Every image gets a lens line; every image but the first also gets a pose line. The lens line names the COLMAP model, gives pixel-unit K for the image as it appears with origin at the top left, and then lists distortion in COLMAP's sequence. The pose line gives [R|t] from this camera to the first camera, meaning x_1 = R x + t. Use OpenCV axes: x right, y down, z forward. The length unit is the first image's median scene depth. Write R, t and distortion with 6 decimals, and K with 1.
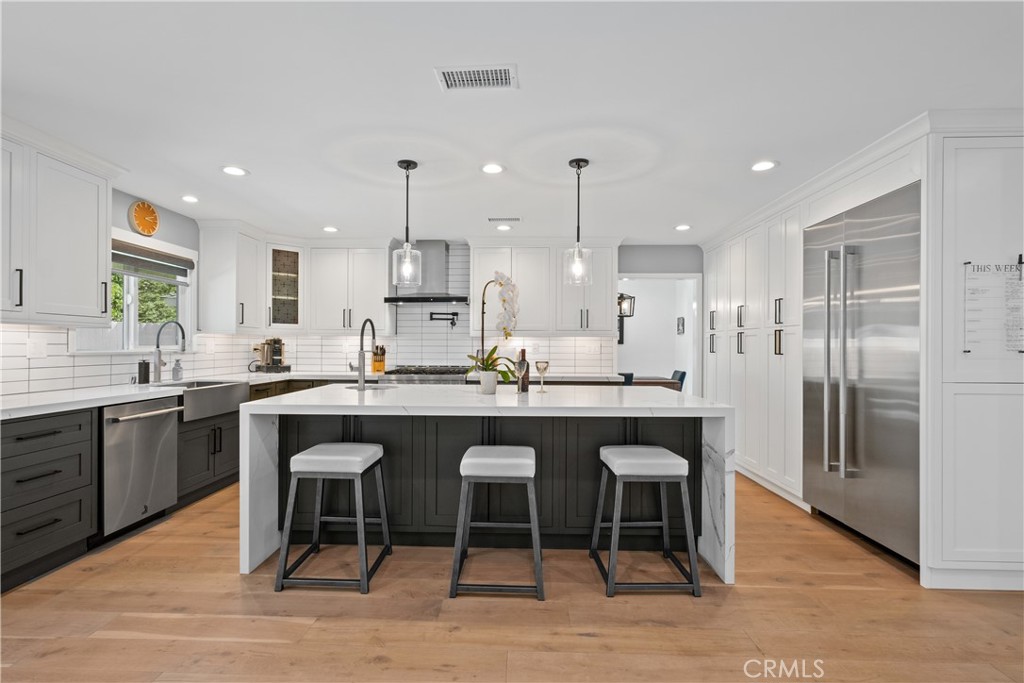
lens RADIAL K [[473.8, 0, 511.9], [0, 473.8, 342.7], [0, 0, 1]] dist [-0.000971, -0.000187]
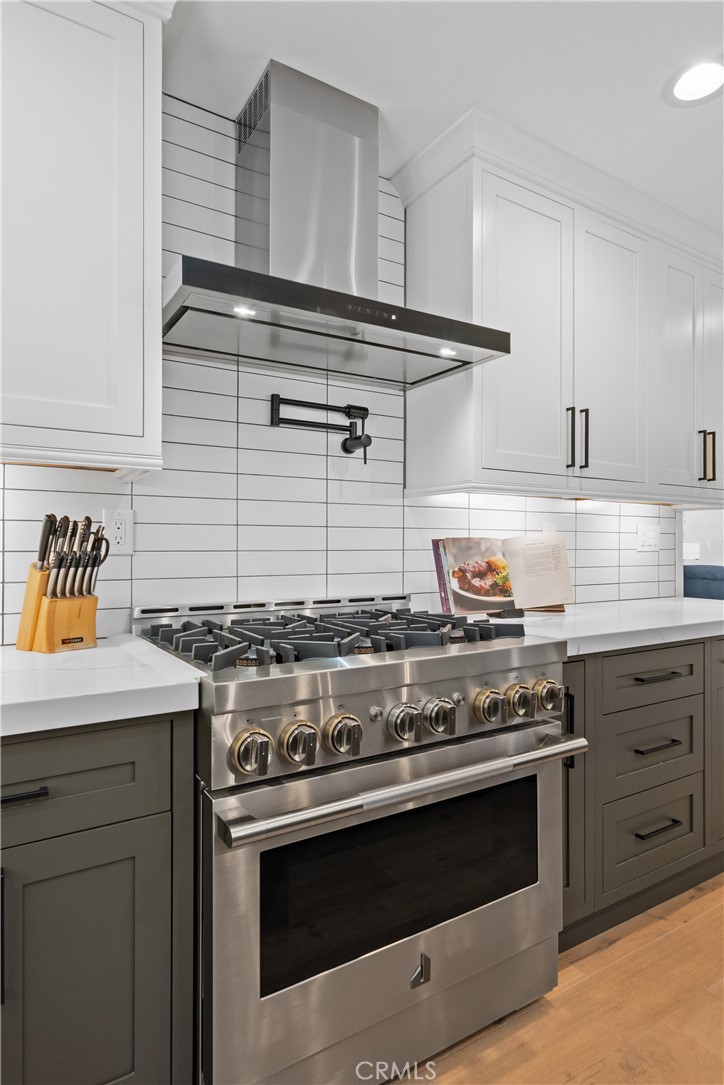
lens RADIAL K [[612.9, 0, 360.0], [0, 612.9, 541.2], [0, 0, 1]] dist [-0.005843, -0.000260]
pose [[0.837476, 0.002344, 0.546470, -0.349409], [-0.002946, 0.999996, 0.000224, 0.017389], [-0.546467, -0.001798, 0.837479, 0.773001]]
